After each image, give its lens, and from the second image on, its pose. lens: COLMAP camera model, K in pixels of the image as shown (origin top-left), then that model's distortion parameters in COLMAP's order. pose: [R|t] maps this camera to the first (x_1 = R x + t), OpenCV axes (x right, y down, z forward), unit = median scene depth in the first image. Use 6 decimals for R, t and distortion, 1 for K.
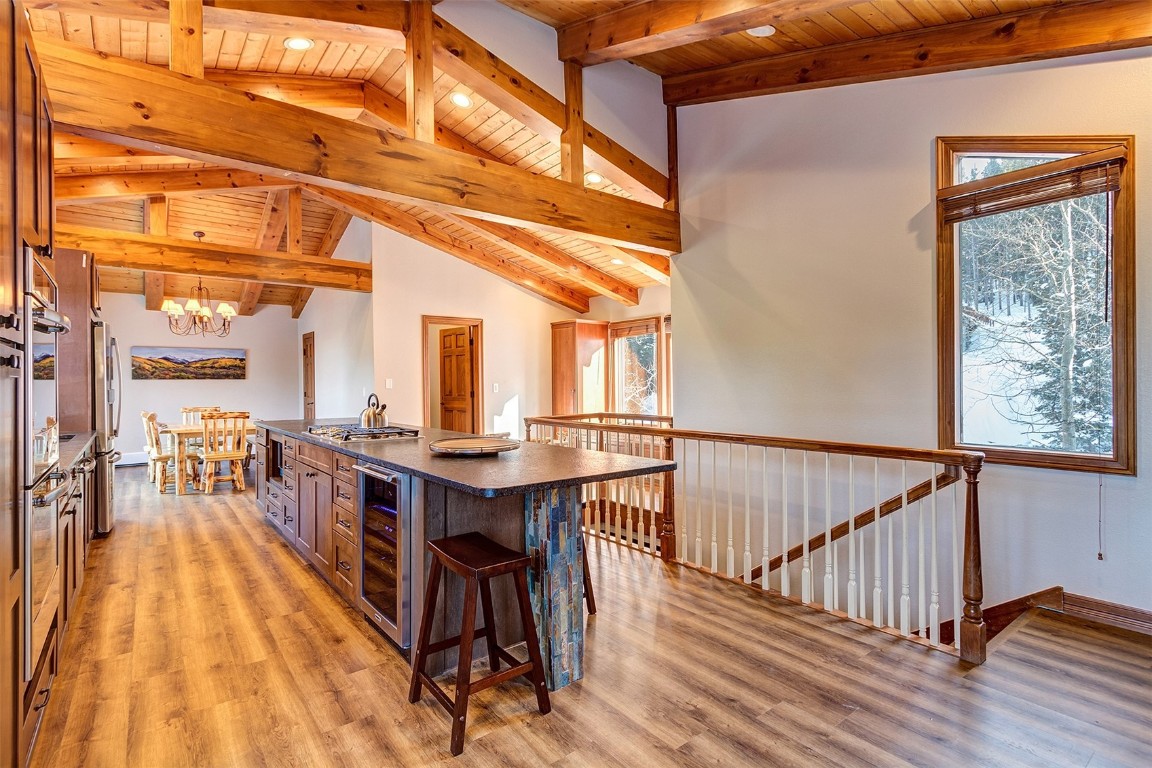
lens RADIAL K [[536.7, 0, 566.1], [0, 536.7, 385.8], [0, 0, 1]] dist [0.003831, -0.000732]
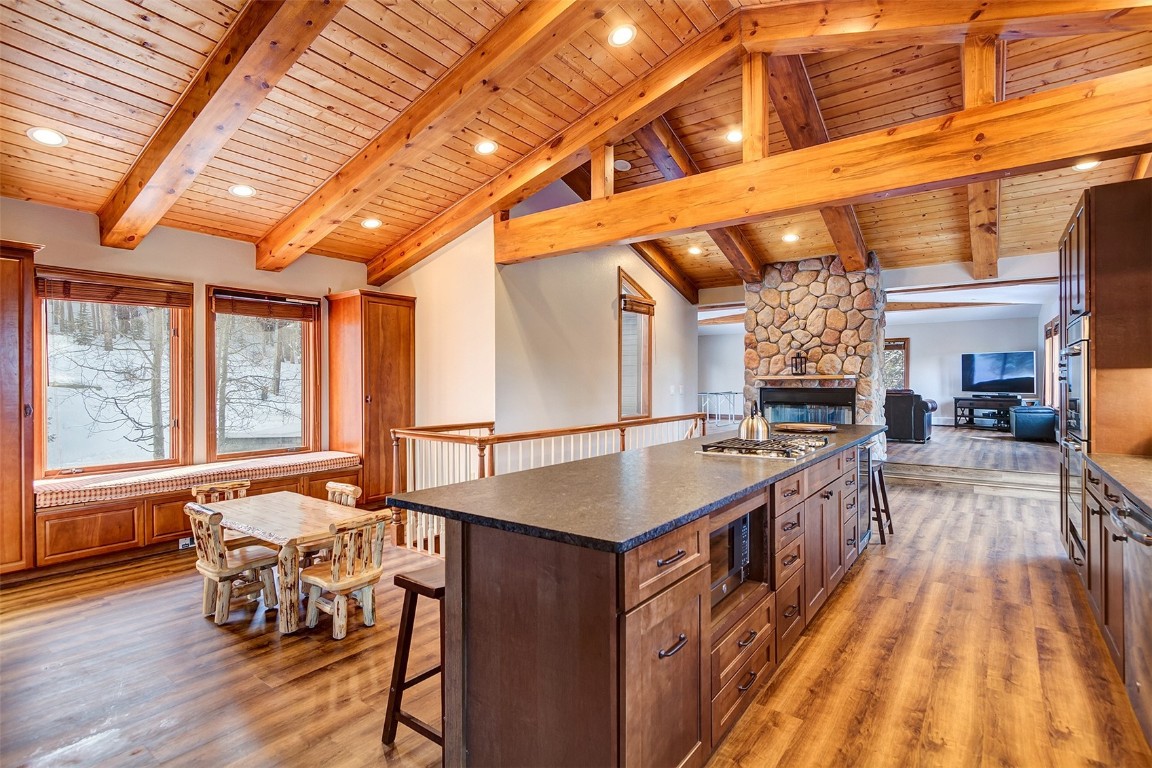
lens RADIAL K [[571.6, 0, 577.7], [0, 571.6, 383.6], [0, 0, 1]] dist [-0.001407, -0.001673]
pose [[-0.264480, 0.014756, 0.964278, -1.216731], [0.012966, 0.999847, -0.011744, 0.001204], [-0.964304, 0.009397, -0.264631, 1.587212]]
